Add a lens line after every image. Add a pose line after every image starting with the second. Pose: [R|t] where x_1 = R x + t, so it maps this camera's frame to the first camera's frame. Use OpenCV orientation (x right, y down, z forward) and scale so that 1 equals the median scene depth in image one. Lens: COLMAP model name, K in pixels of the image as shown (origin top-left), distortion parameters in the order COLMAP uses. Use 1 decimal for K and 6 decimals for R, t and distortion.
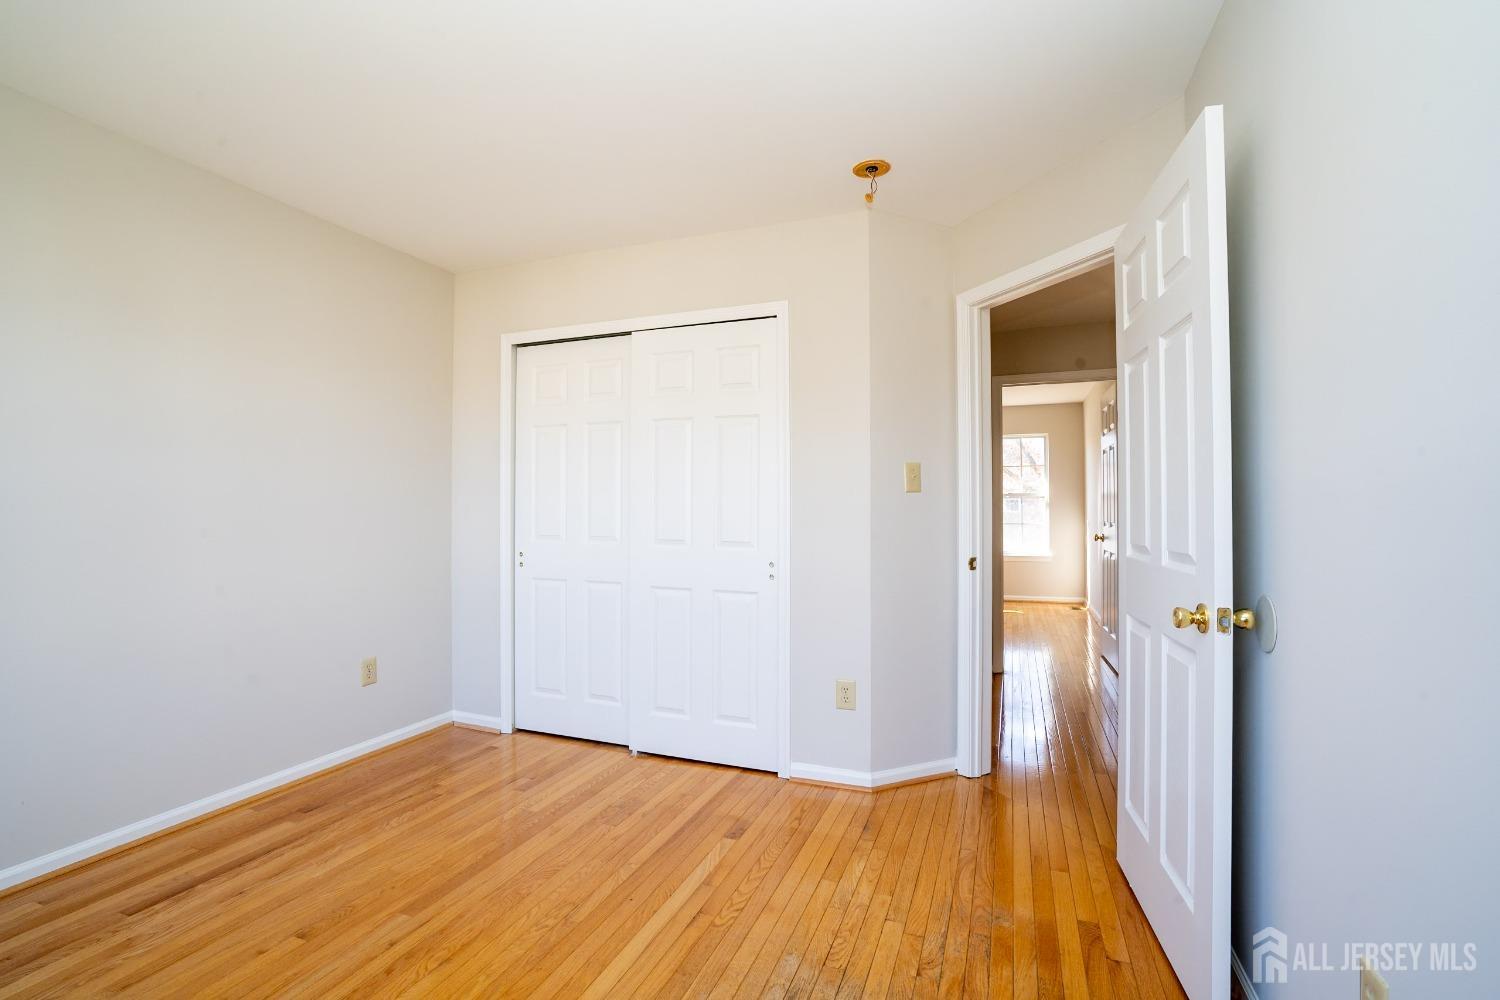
lens RADIAL K [[694.5, 0, 764.1], [0, 694.5, 508.4], [0, 0, 1]] dist [-0.048894, 0.014665]
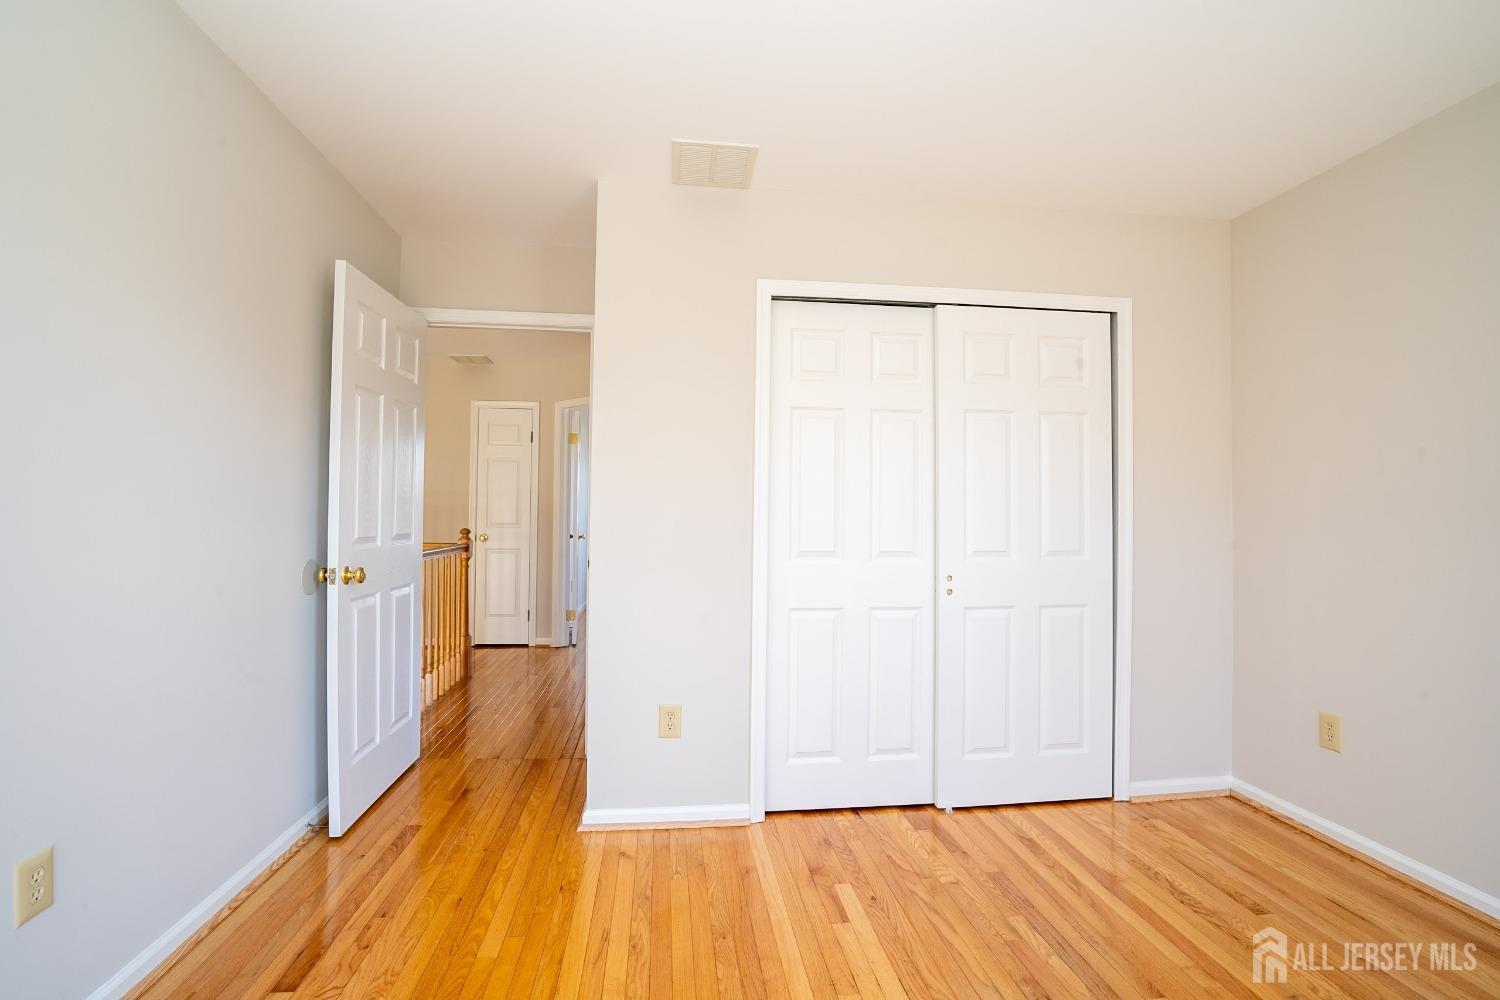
lens RADIAL K [[694.5, 0, 751.2], [0, 694.5, 508.4], [0, 0, 1]] dist [-0.048894, 0.014665]
pose [[0.880680, 0.004449, 0.473691, -0.733134], [-0.002395, 0.999985, -0.004938, -0.004972], [-0.473706, 0.003214, 0.880677, 0.353741]]
